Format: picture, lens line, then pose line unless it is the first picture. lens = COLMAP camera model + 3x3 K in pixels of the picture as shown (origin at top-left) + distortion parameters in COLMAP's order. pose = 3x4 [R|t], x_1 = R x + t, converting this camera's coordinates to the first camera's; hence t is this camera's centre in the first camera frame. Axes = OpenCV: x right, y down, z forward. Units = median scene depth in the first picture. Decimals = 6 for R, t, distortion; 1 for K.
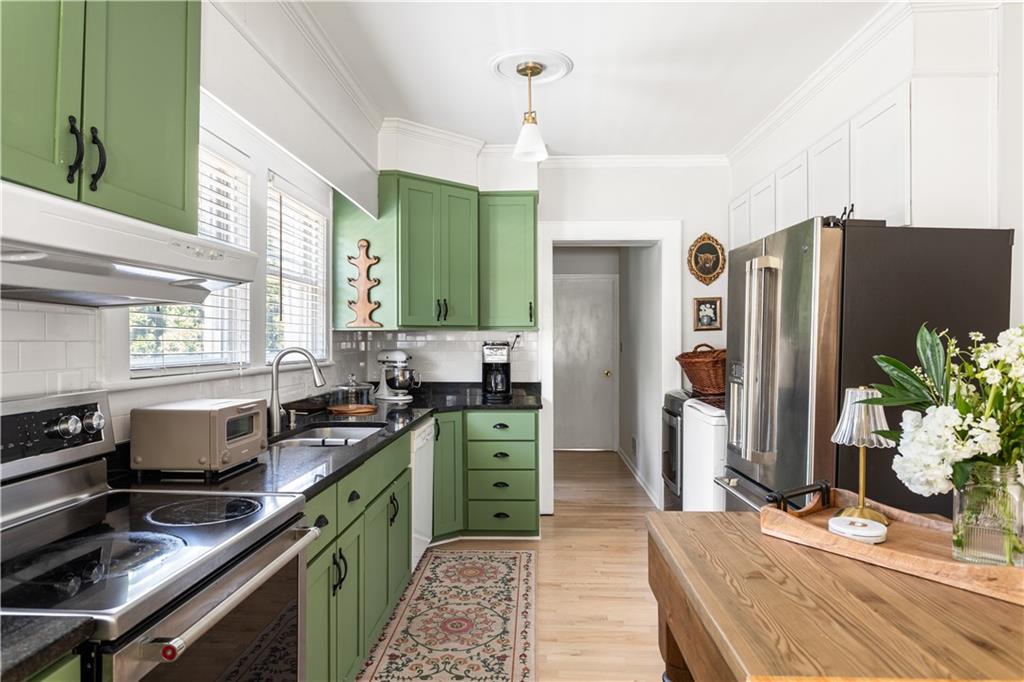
lens RADIAL K [[628.8, 0, 512.0], [0, 628.8, 341.0], [0, 0, 1]] dist [0.082235, 0.000235]
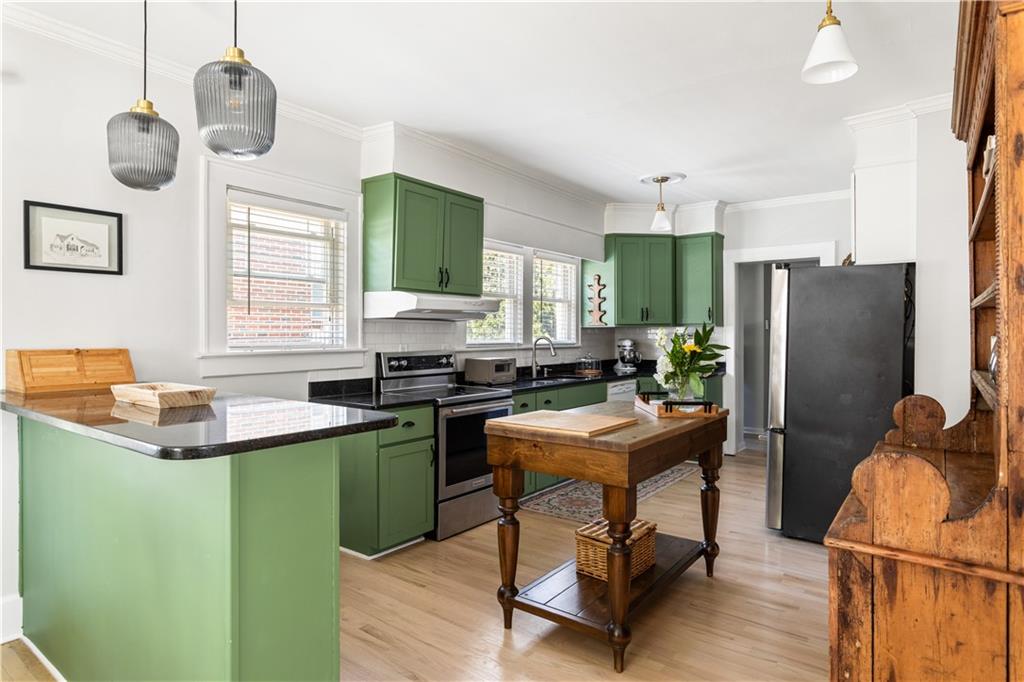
lens RADIAL K [[563.2, 0, 512.0], [0, 563.2, 341.0], [0, 0, 1]] dist [-0.012577, 0.001571]
pose [[0.834024, 0.003107, -0.551719, 0.423769], [0.003670, 0.999931, 0.011179, 0.002511], [0.551715, -0.011349, 0.833955, -0.417077]]
